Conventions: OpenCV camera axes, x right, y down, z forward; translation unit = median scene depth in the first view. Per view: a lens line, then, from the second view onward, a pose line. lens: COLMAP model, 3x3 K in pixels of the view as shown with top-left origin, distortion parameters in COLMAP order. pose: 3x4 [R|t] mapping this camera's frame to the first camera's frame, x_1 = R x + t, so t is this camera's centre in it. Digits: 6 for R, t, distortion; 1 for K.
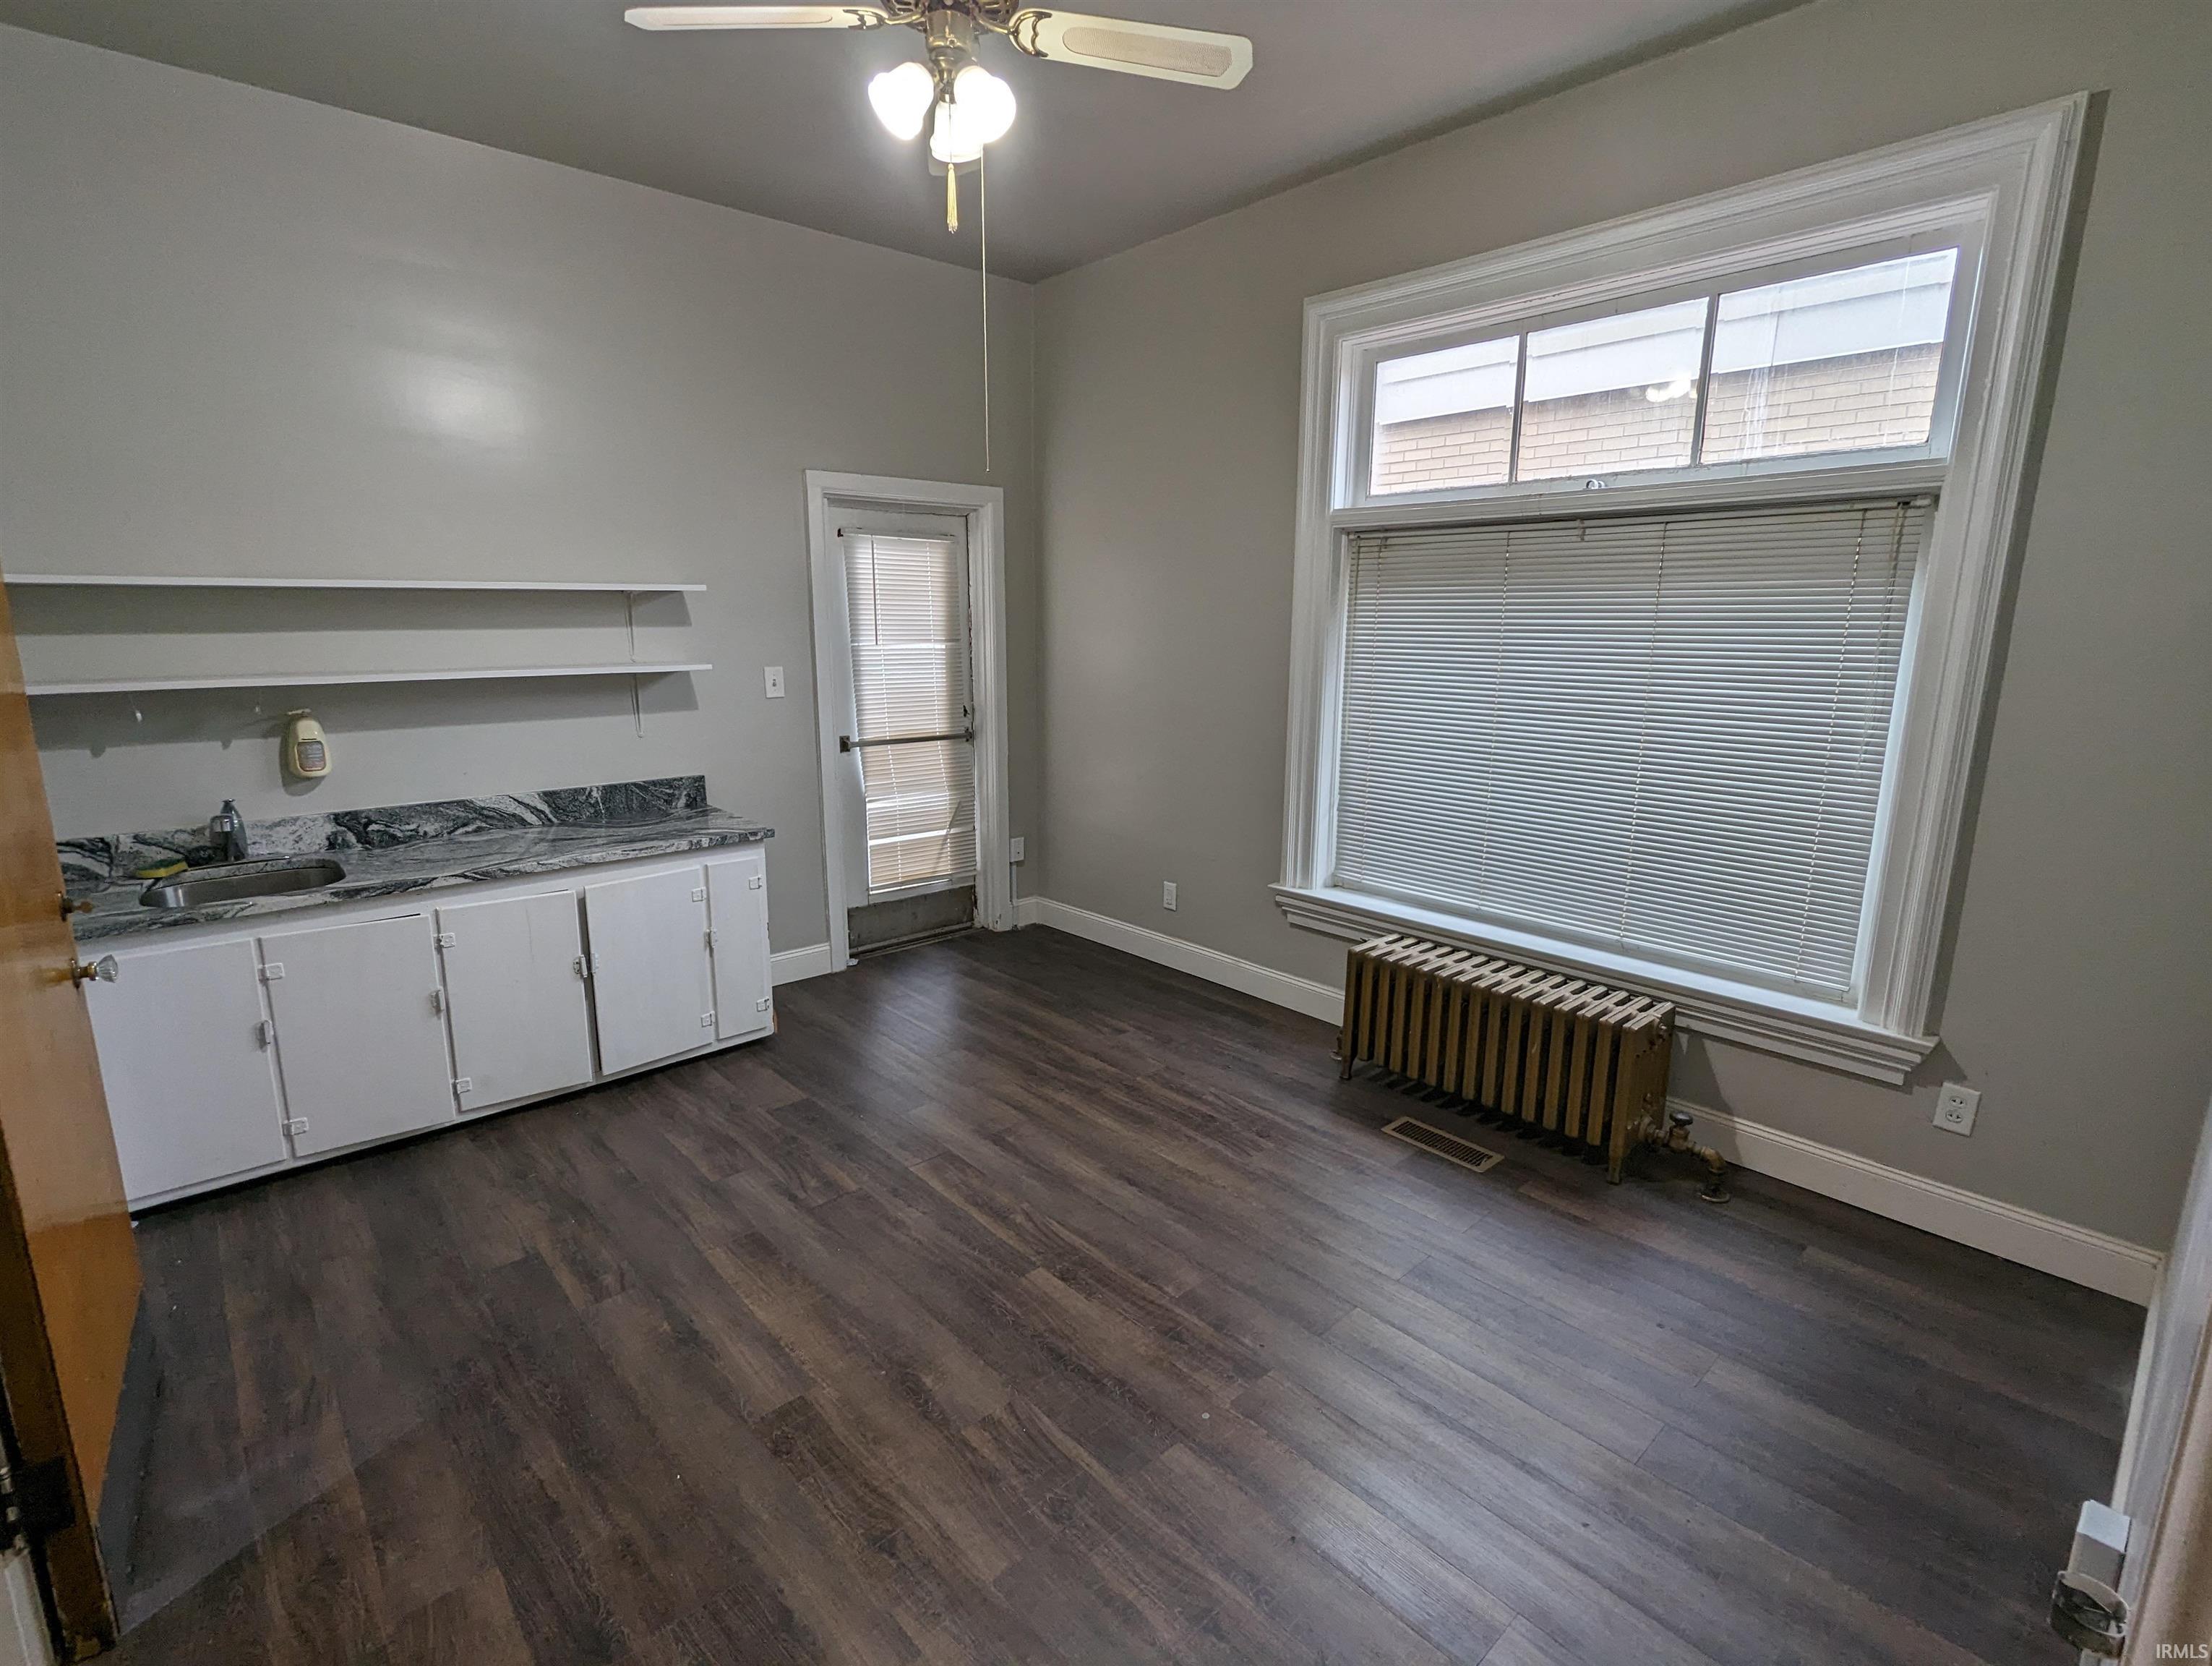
lens RADIAL K [[1058.4, 0, 1106.0], [0, 1058.4, 833.0], [0, 0, 1]] dist [-0.000487, -0.000525]
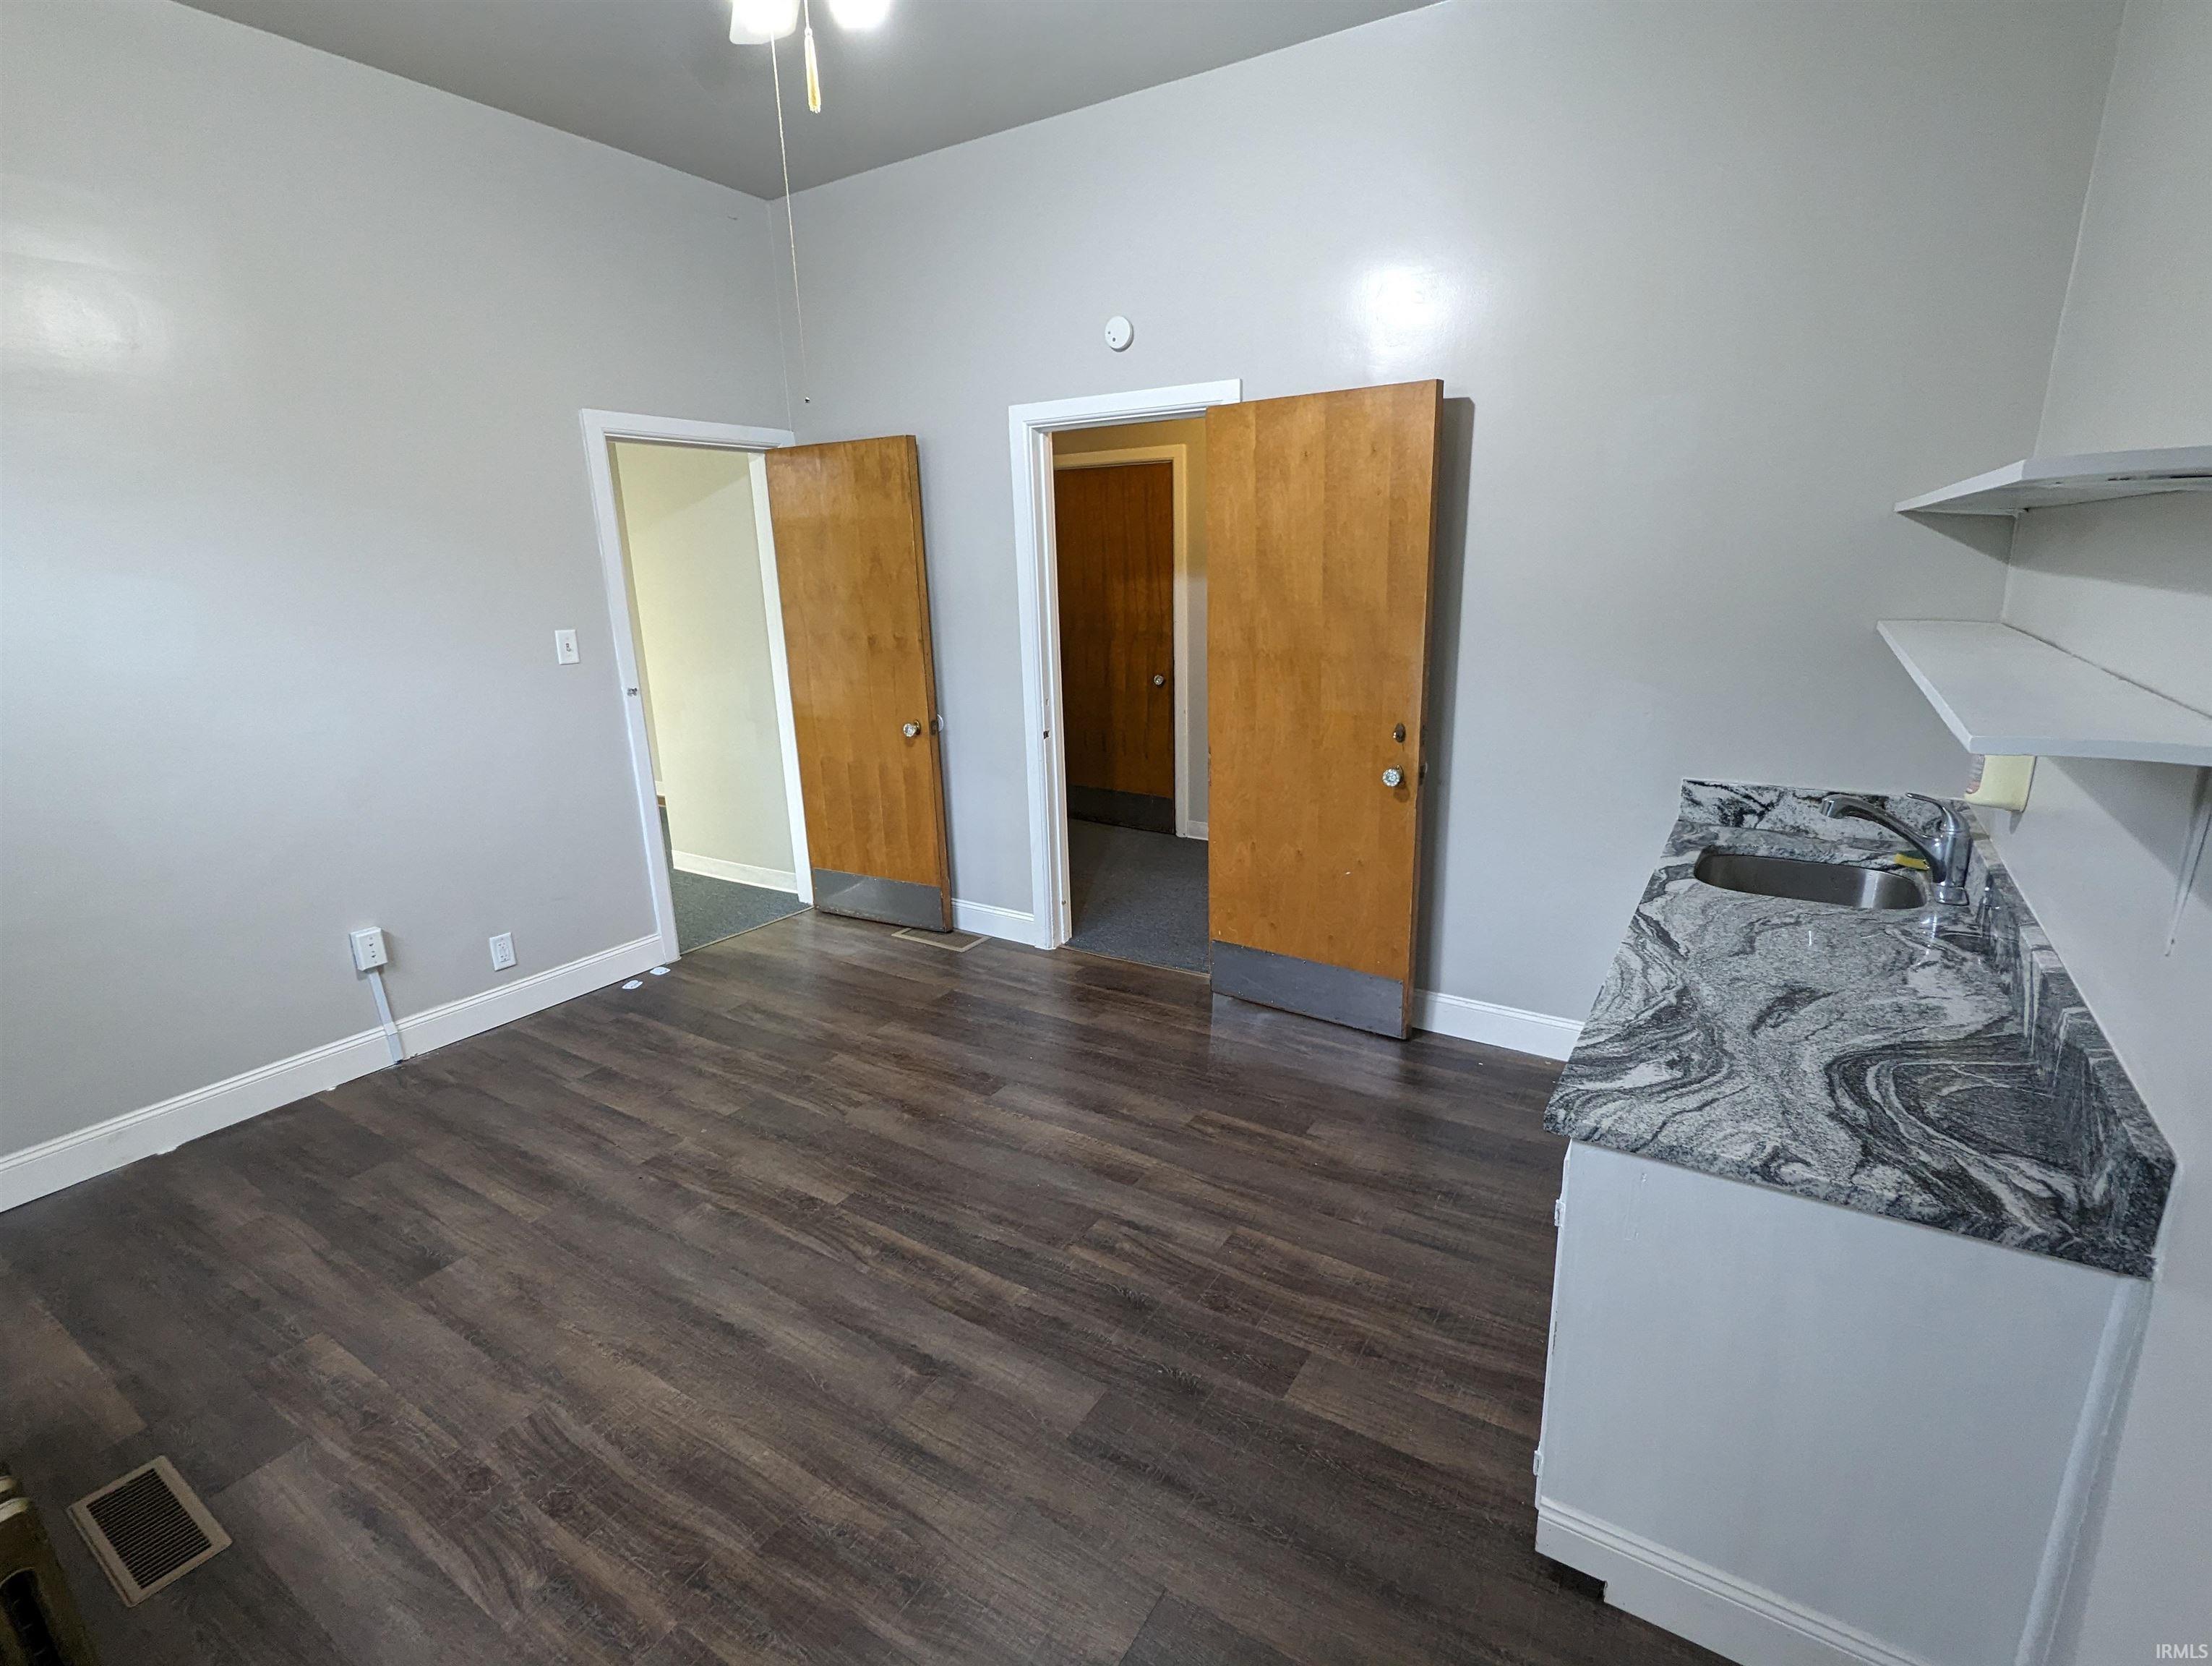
lens RADIAL K [[1058.4, 0, 1106.0], [0, 1058.4, 833.0], [0, 0, 1]] dist [-0.000487, -0.000525]
pose [[-0.964898, 0.090158, -0.246664, -0.086950], [-0.030416, 0.894544, 0.445945, -0.356748], [0.260857, 0.437794, -0.860401, 1.656184]]
